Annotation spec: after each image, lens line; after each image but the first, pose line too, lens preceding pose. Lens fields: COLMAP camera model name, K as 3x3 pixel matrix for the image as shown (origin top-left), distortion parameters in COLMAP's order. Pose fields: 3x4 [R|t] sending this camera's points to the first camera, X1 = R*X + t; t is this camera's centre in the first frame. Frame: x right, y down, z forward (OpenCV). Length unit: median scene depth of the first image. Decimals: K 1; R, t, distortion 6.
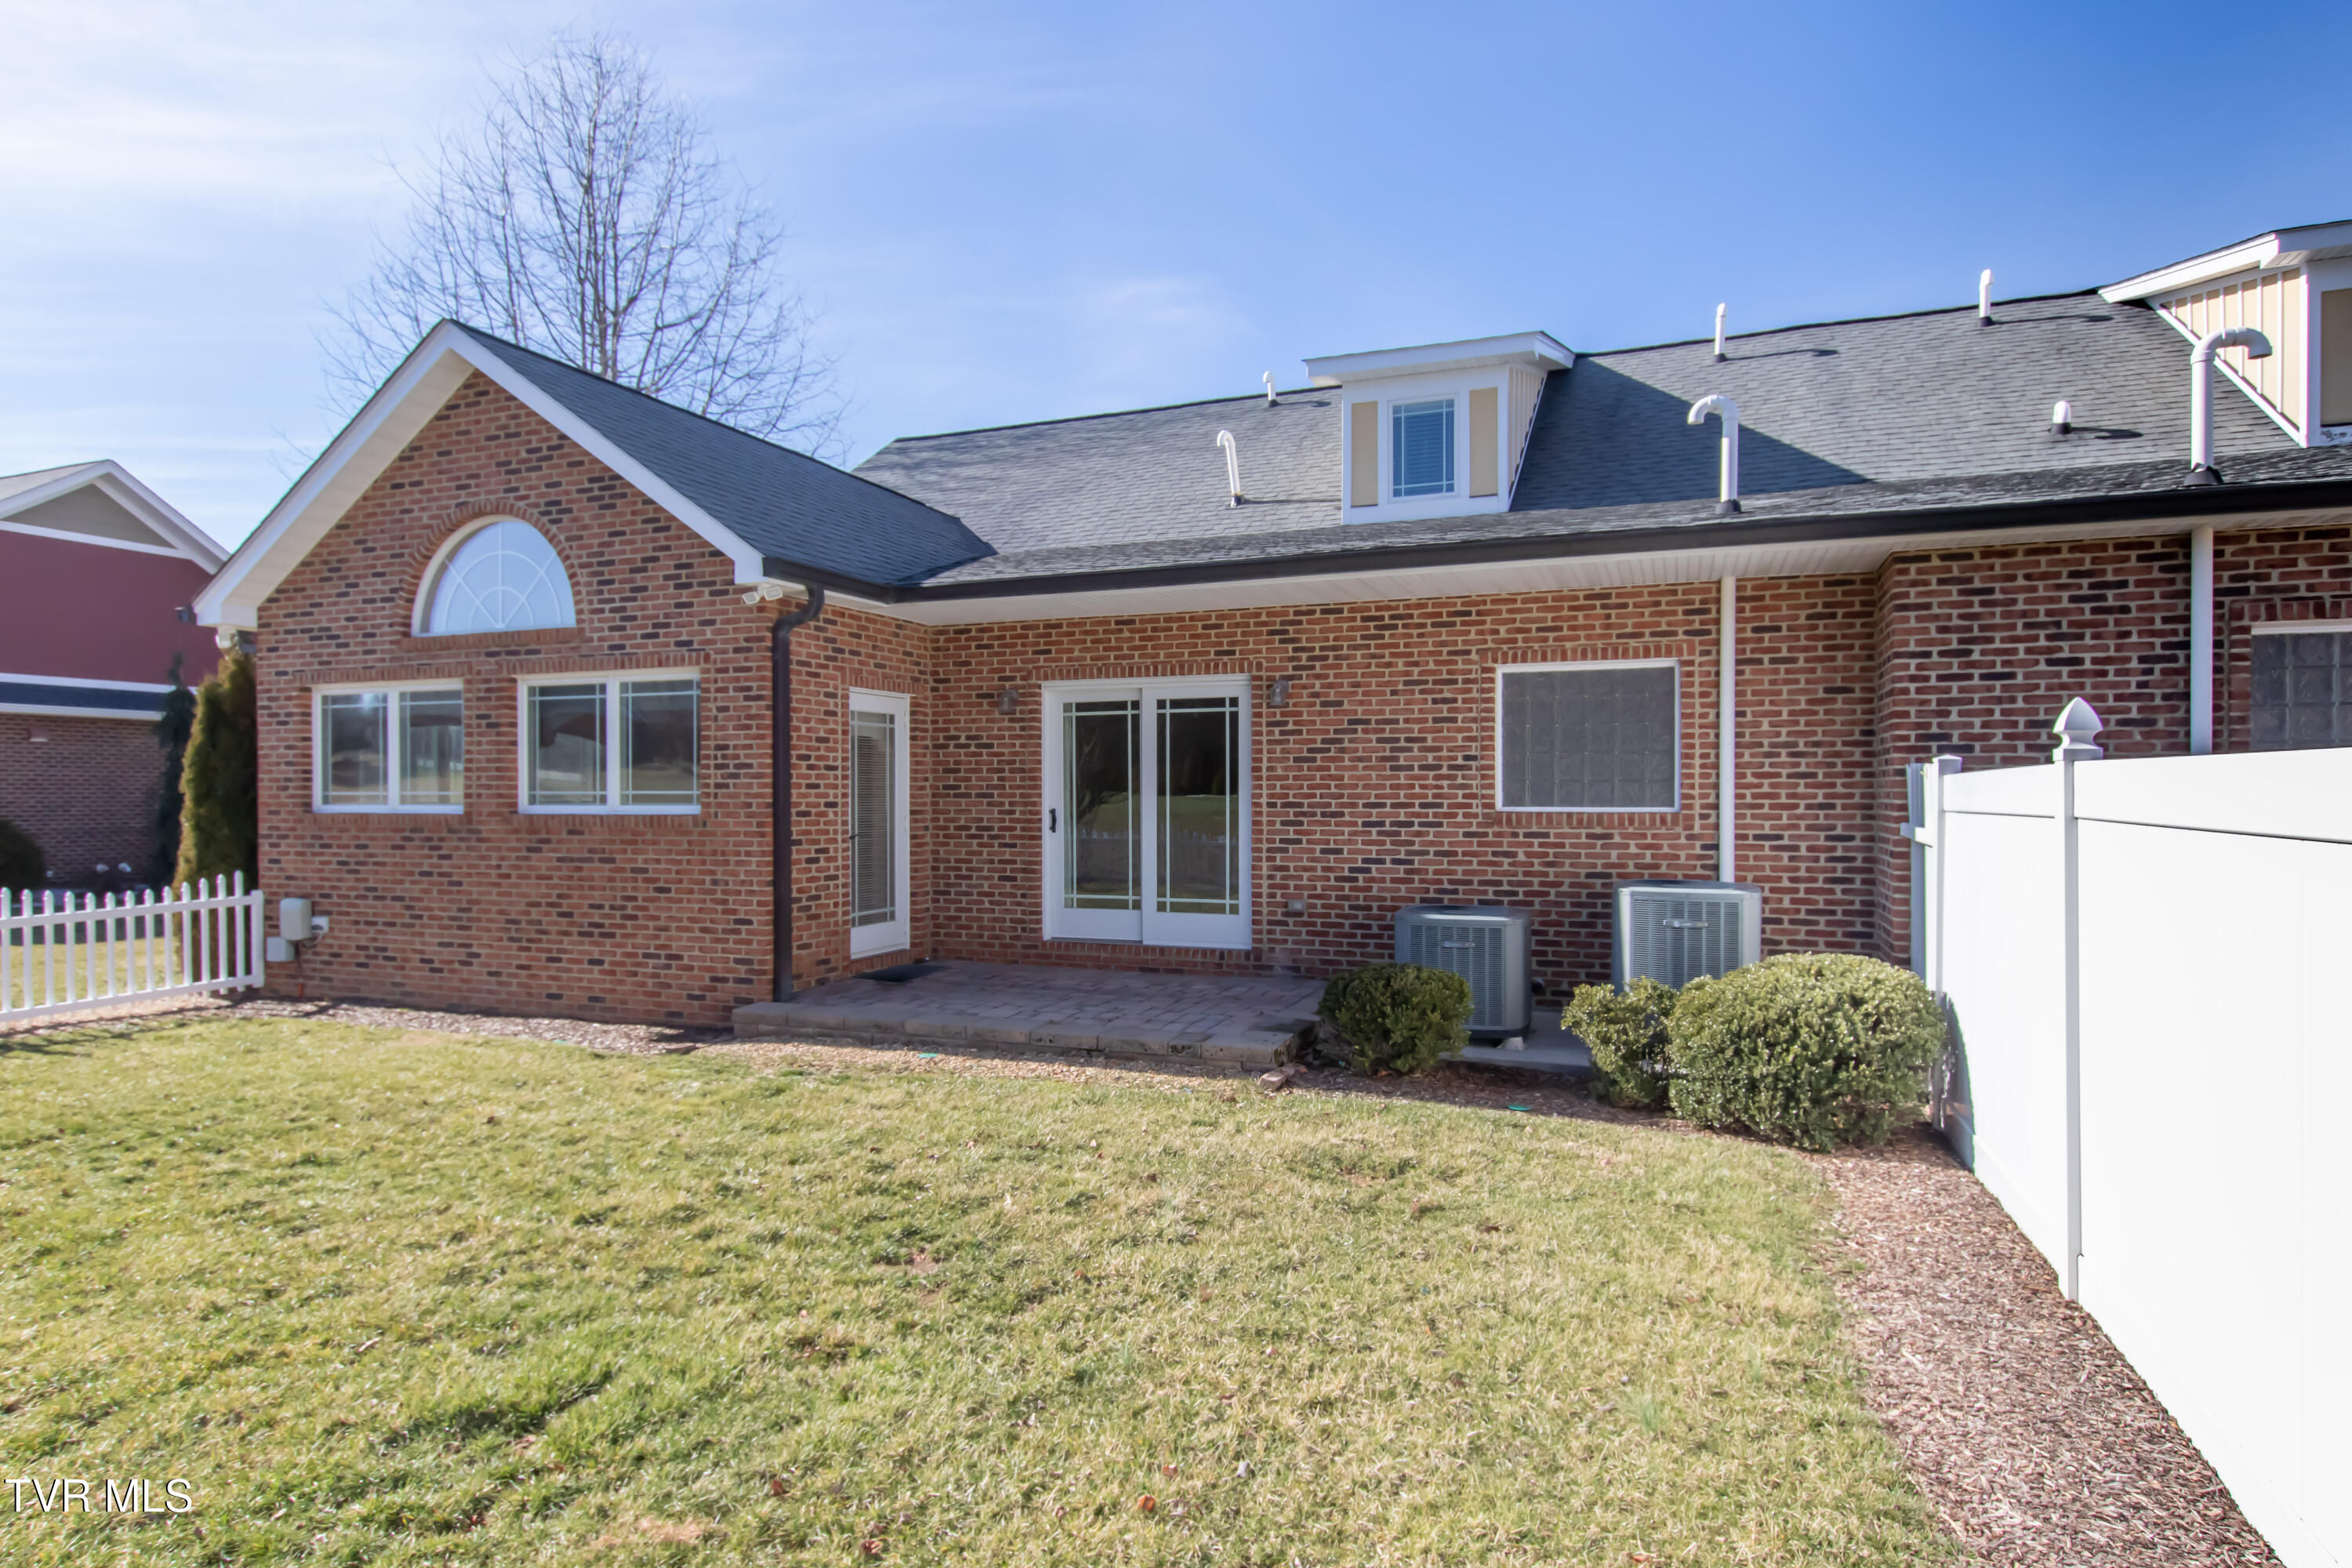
lens RADIAL K [[1279.9, 0, 1176.4], [0, 1279.9, 795.4], [0, 0, 1]] dist [0.001859, 0.000176]
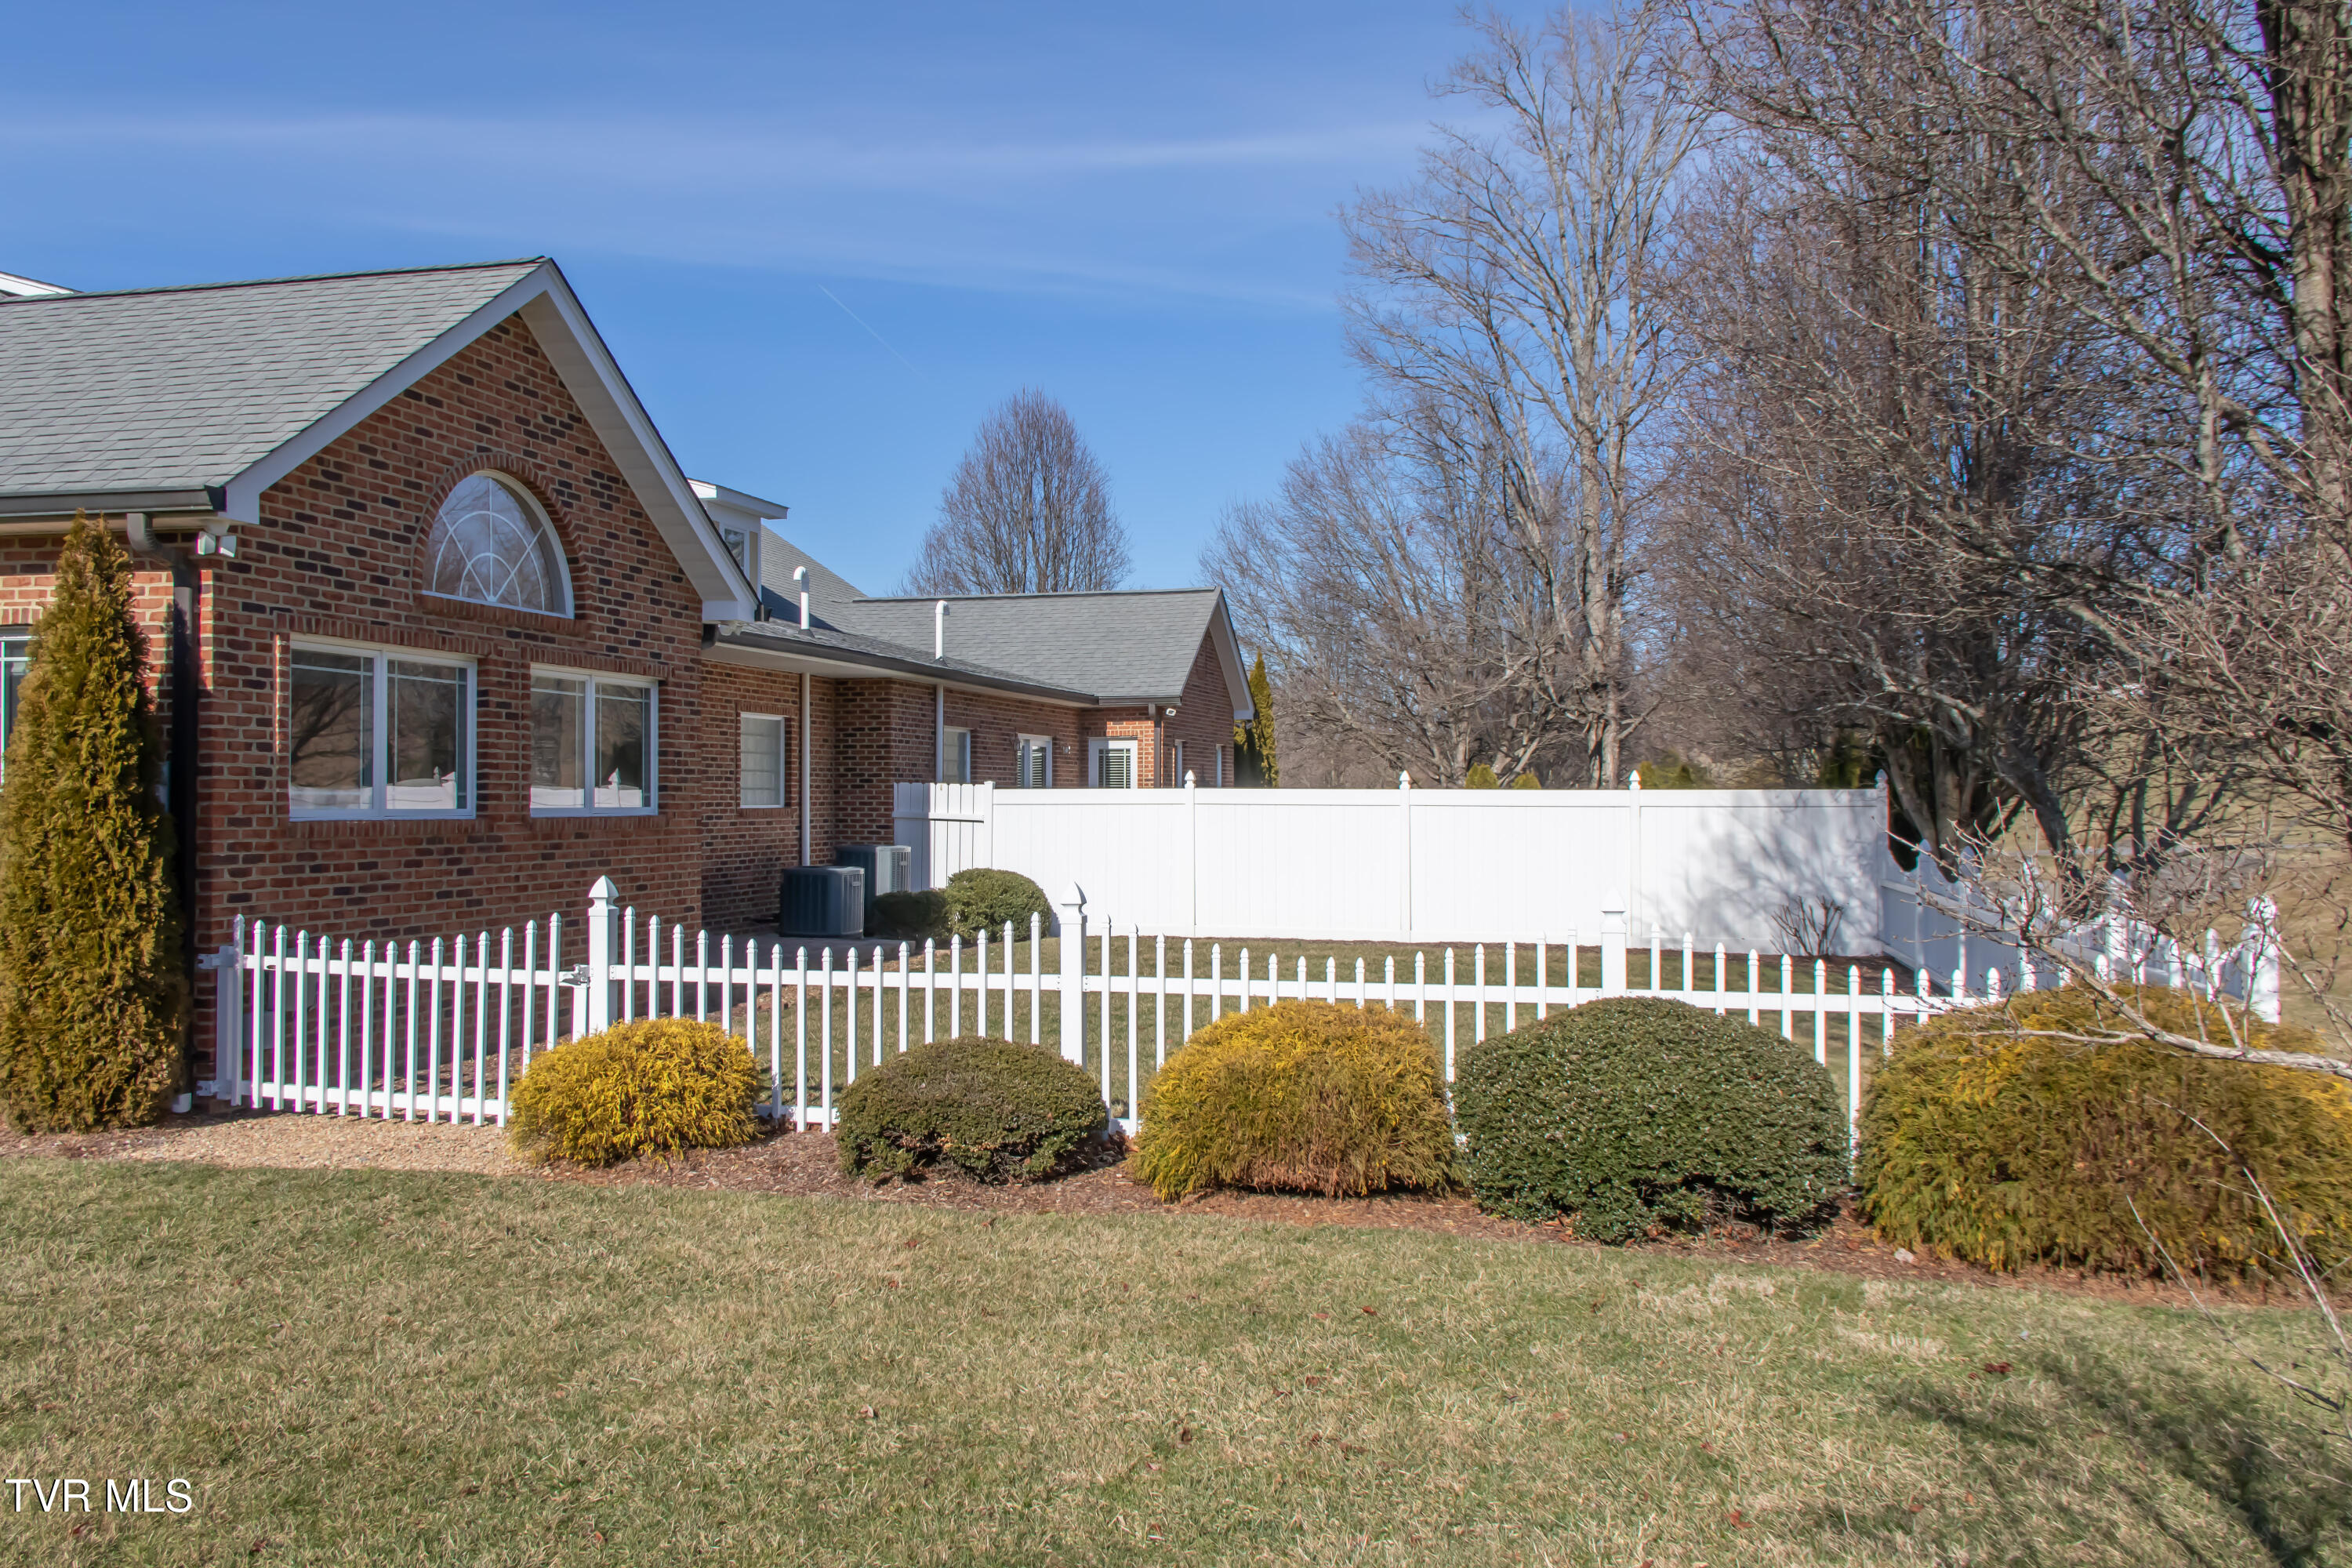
lens RADIAL K [[1969.6, 0, 1175.6], [0, 1969.6, 782.4], [0, 0, 1]] dist [0.002361, -0.000465]
pose [[-0.142107, 0.010614, 0.989794, -1.874926], [0.001679, 0.999944, -0.010482, 0.004903], [-0.989850, 0.000173, -0.142117, 0.726036]]
